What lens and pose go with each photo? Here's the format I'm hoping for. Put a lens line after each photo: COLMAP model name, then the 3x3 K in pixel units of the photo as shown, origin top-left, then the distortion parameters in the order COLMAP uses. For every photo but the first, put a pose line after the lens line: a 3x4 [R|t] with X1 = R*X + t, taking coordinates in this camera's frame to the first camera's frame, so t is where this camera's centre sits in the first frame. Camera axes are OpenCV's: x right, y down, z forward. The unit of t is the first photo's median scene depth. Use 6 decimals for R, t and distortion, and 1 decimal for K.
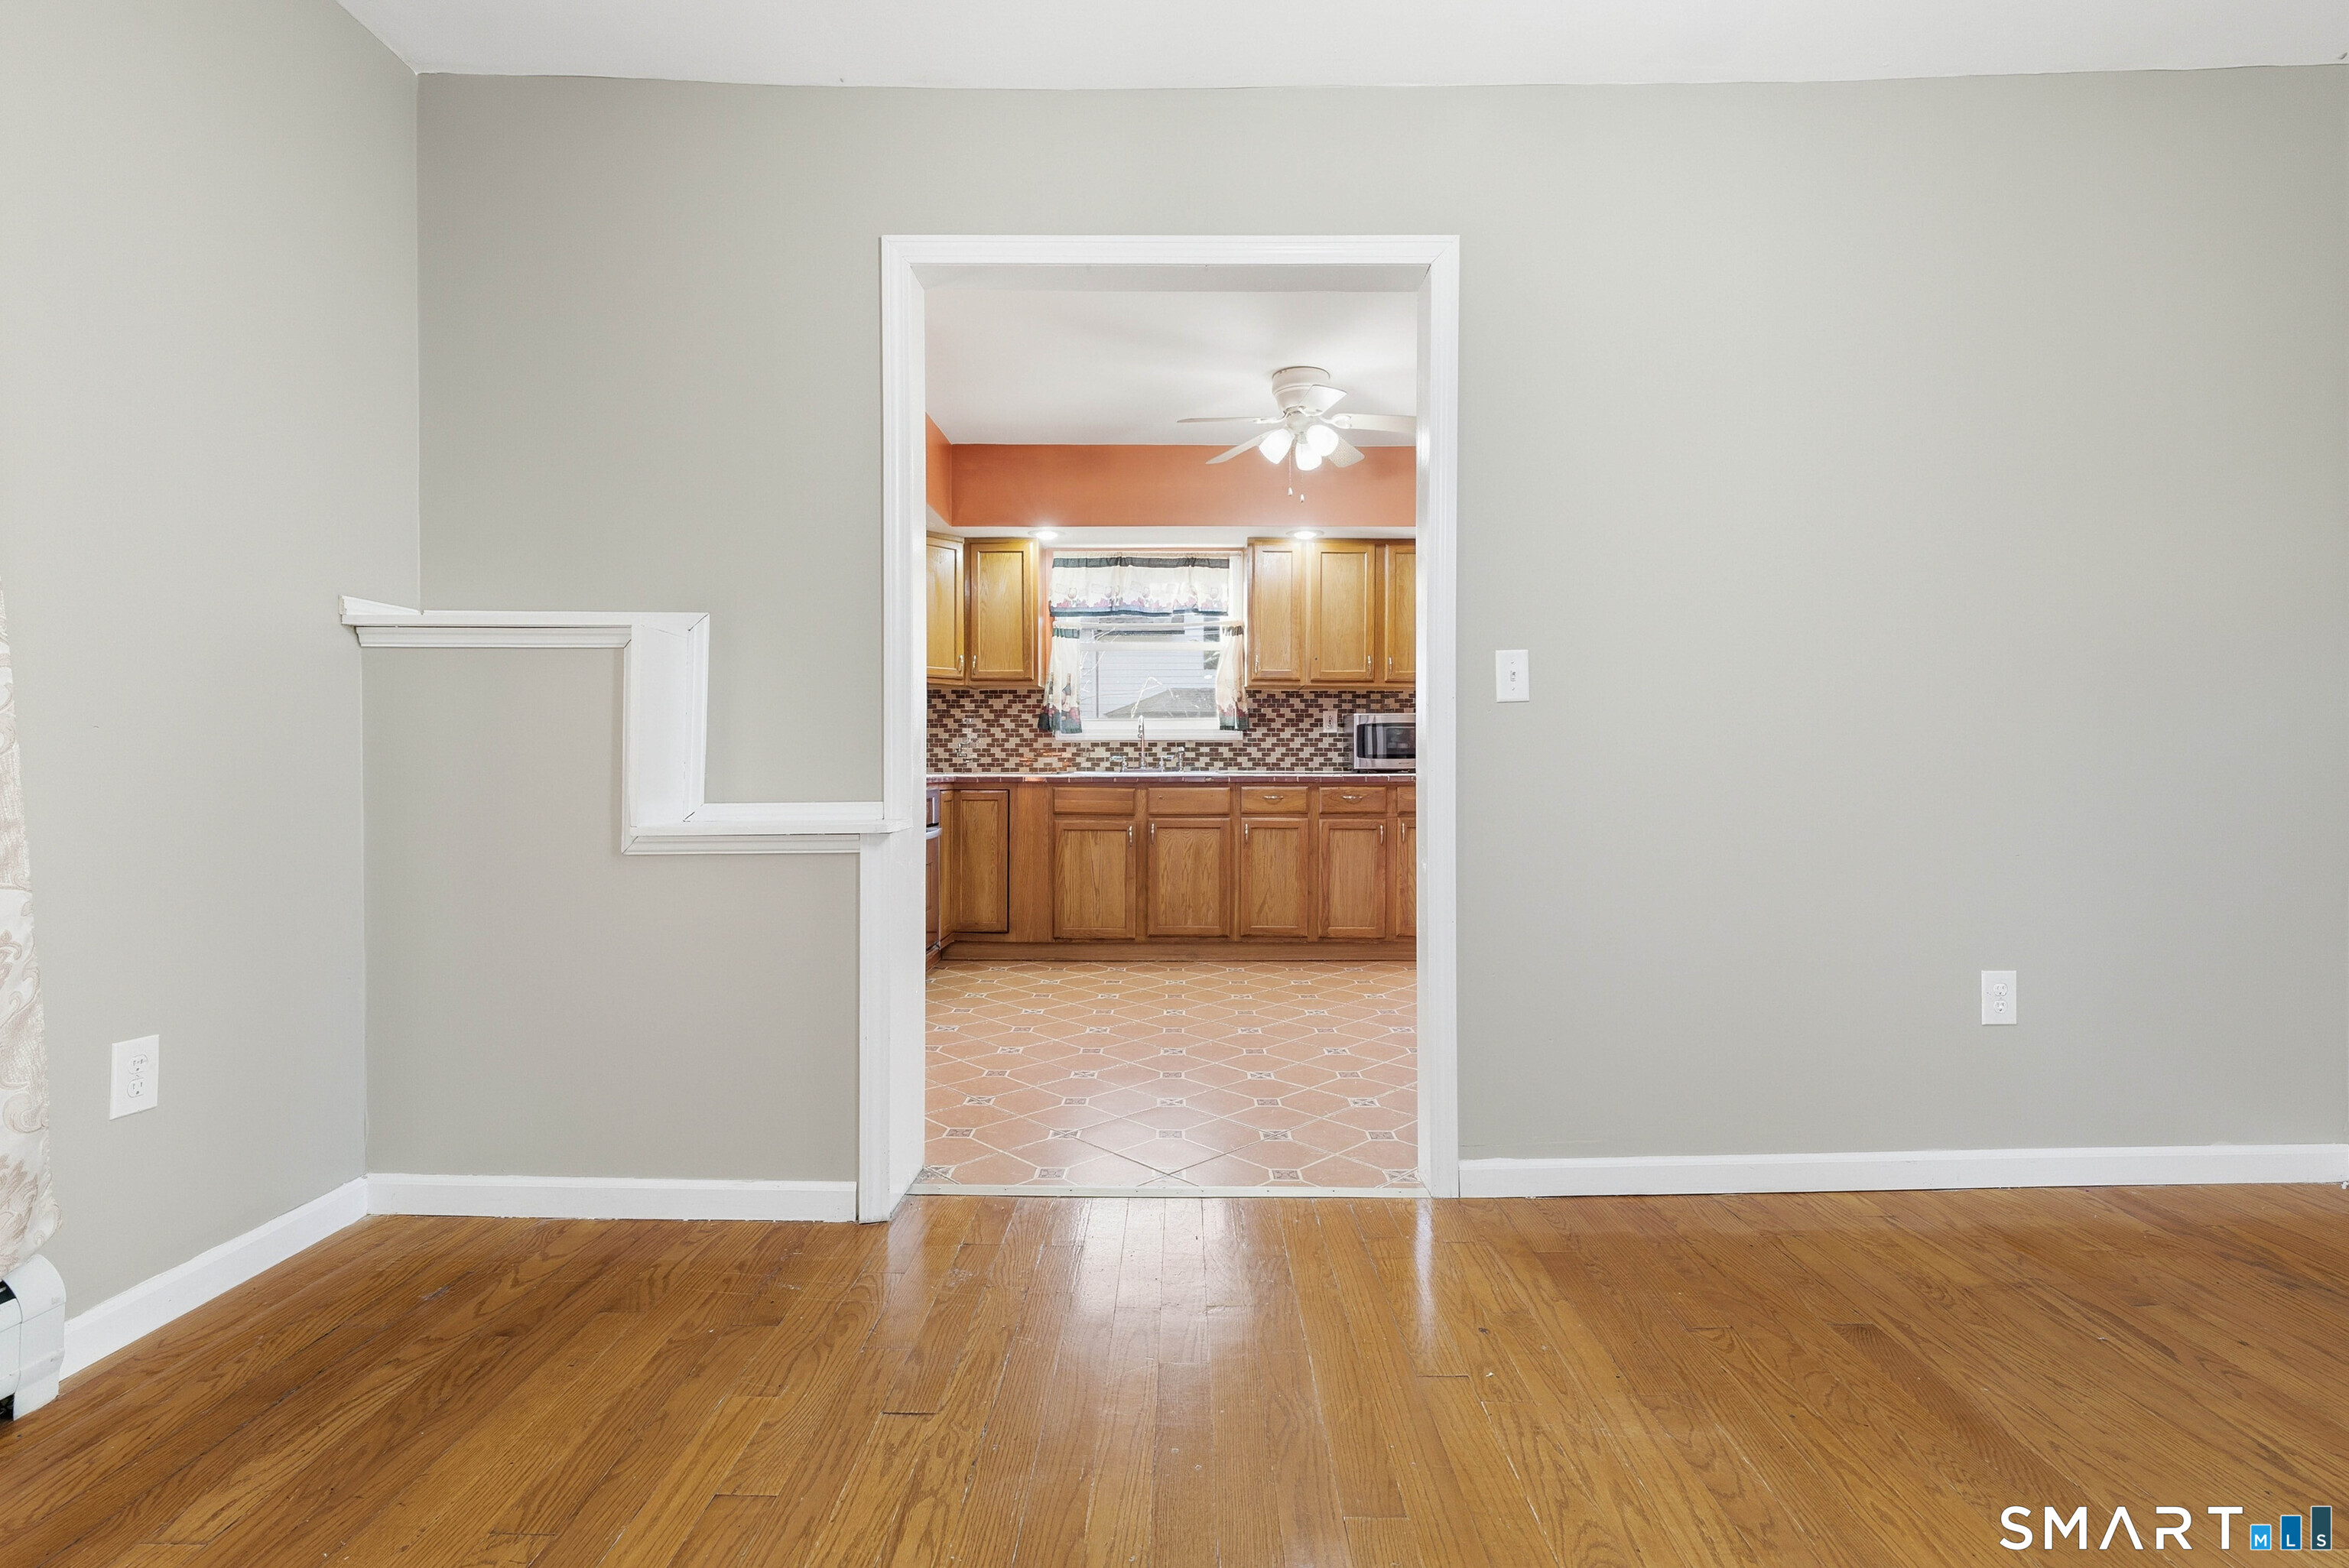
lens RADIAL K [[1088.8, 0, 1171.7], [0, 1088.8, 771.7], [0, 0, 1]] dist [0.002052, 0.001687]
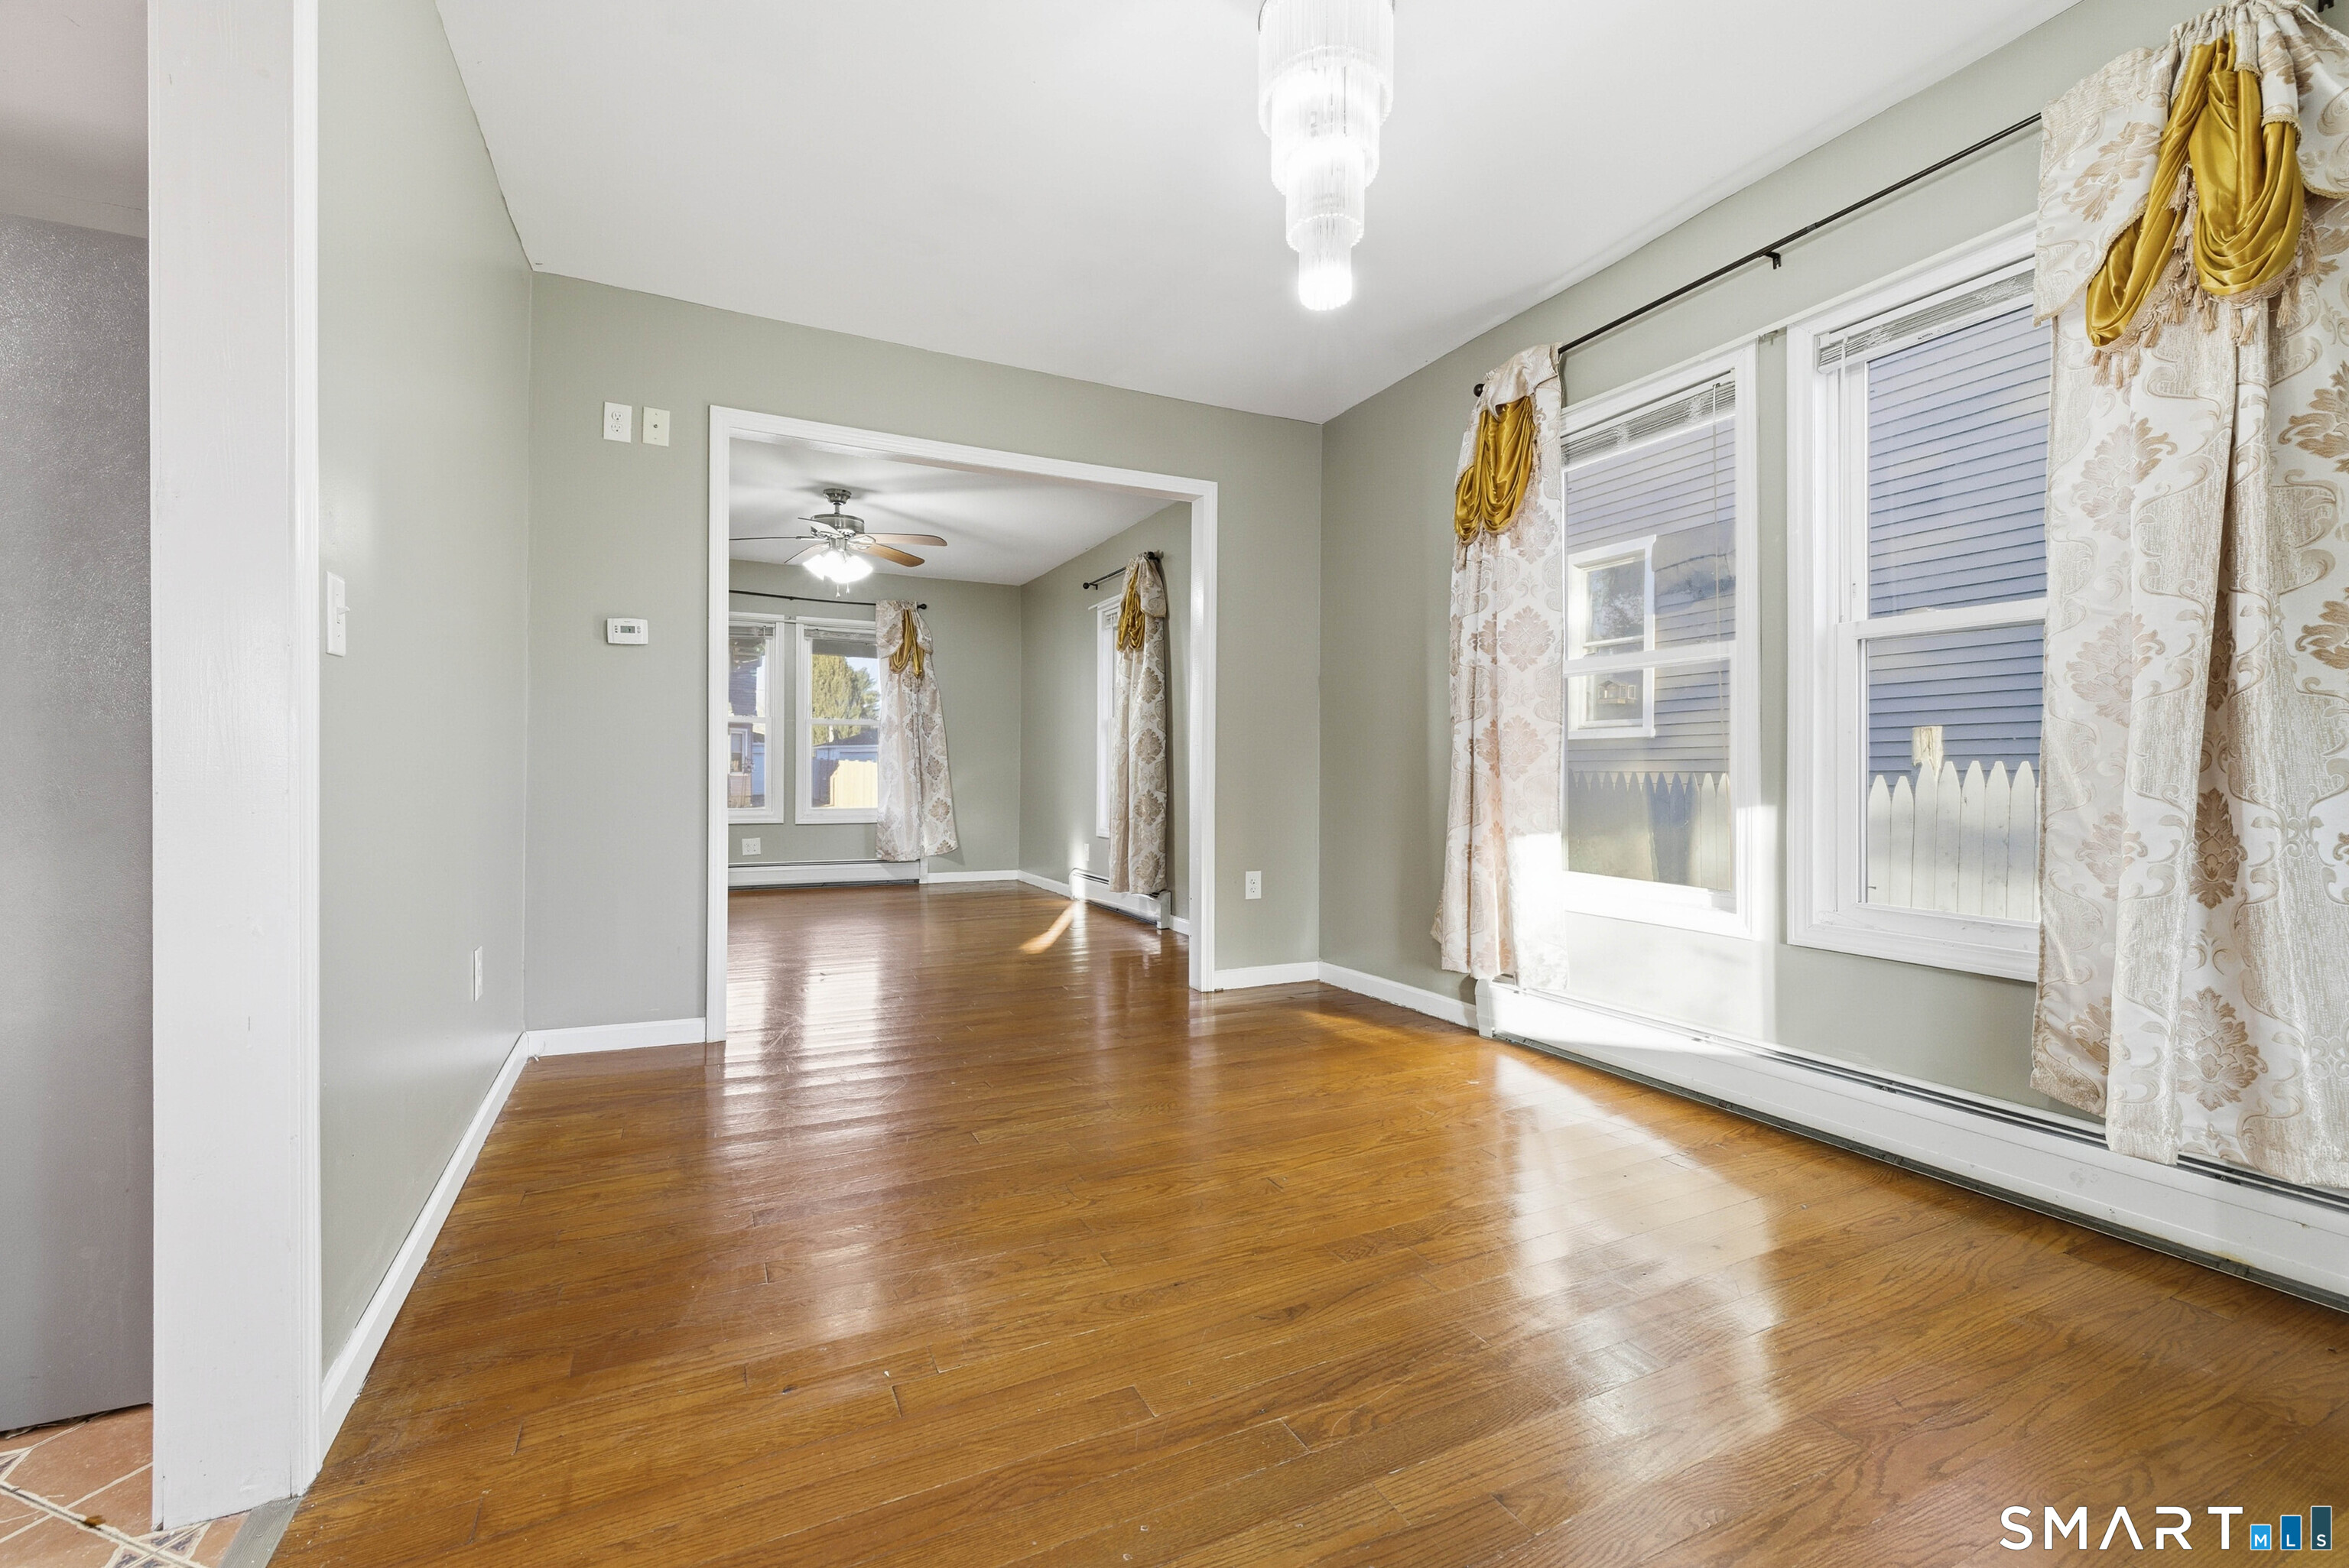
lens RADIAL K [[991.5, 0, 1175.4], [0, 991.5, 775.5], [0, 0, 1]] dist [0.007040, 0.000915]
pose [[-0.442526, -0.003196, 0.896750, -0.482741], [0.000571, 0.999992, 0.003845, 0.006775], [-0.896755, 0.002214, -0.442521, 0.890441]]
